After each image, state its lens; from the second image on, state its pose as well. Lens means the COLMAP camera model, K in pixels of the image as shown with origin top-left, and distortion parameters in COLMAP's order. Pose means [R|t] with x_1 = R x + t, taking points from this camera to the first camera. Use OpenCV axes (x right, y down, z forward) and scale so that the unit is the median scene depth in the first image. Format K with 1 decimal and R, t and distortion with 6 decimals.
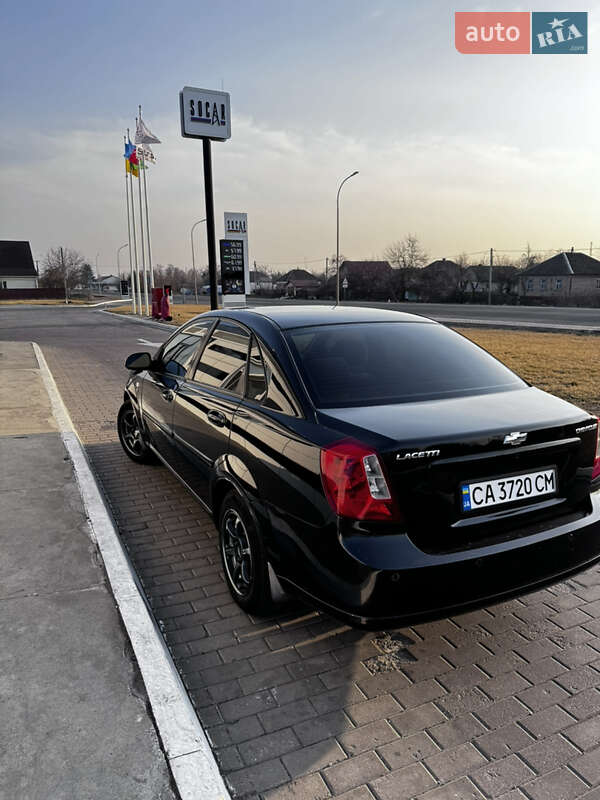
lens RADIAL K [[573.6, 0, 296.8], [0, 573.6, 402.8], [0, 0, 1]] dist [0.039945, -0.044996]
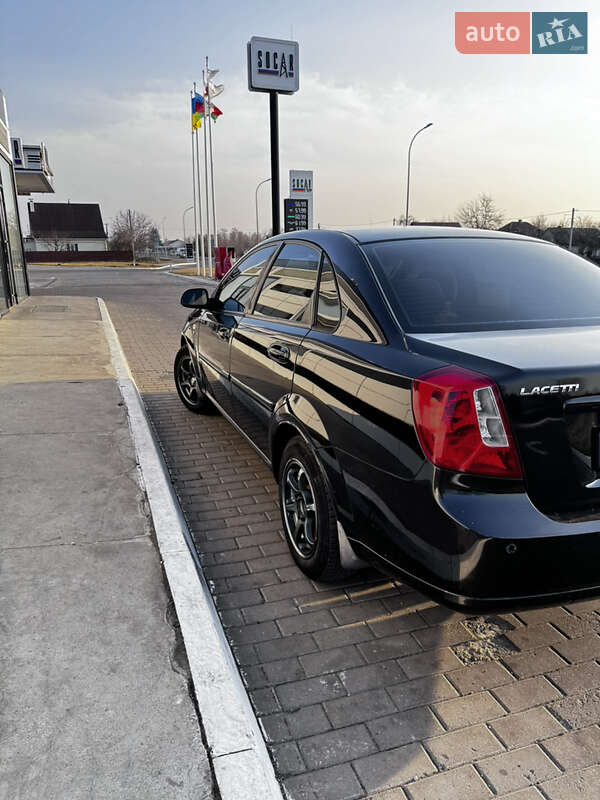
lens RADIAL K [[571.5, 0, 295.9], [0, 571.5, 403.4], [0, 0, 1]] dist [0.065297, -0.084092]
pose [[0.994071, 0.032009, -0.103910, -0.024715], [-0.025803, 0.997833, 0.060530, 0.049734], [0.105623, -0.057490, 0.992743, 0.153192]]
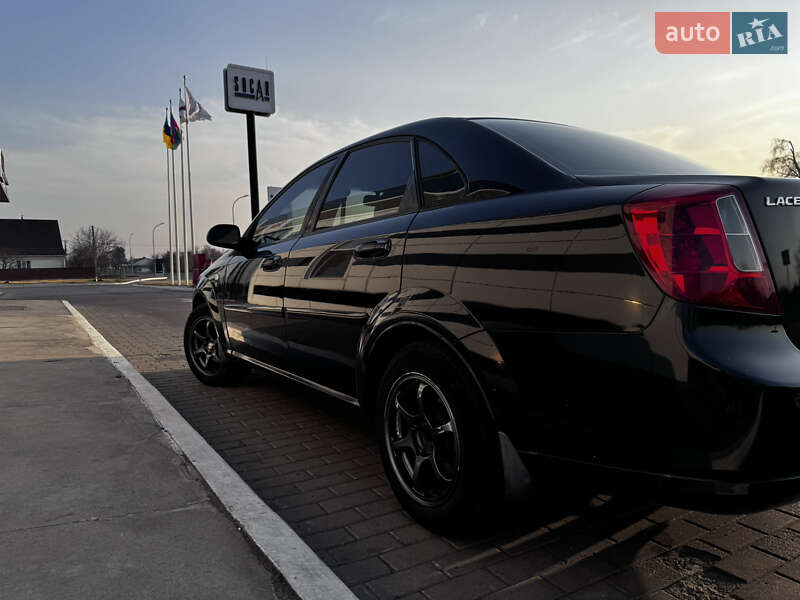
lens RADIAL K [[575.9, 0, 400.0], [0, 575.9, 300.0], [0, 0, 1]] dist [0.004989, 0.001443]
pose [[0.993634, -0.018537, 0.111119, -0.184430], [0.033900, 0.989851, -0.138007, 0.182886], [-0.107434, 0.140895, 0.984178, 0.323355]]
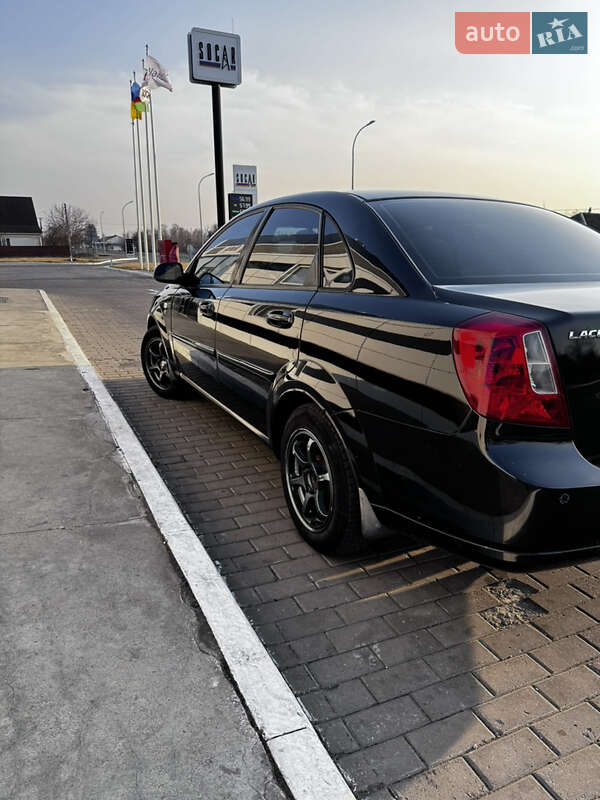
lens RADIAL K [[571.7, 0, 300.0], [0, 571.7, 400.0], [0, 0, 1]] dist [0.068169, -0.092792]
pose [[0.999945, 0.009885, -0.003550, -0.108009], [-0.009664, 0.998297, 0.057528, 0.094549], [0.004113, -0.057491, 0.998338, 0.188445]]
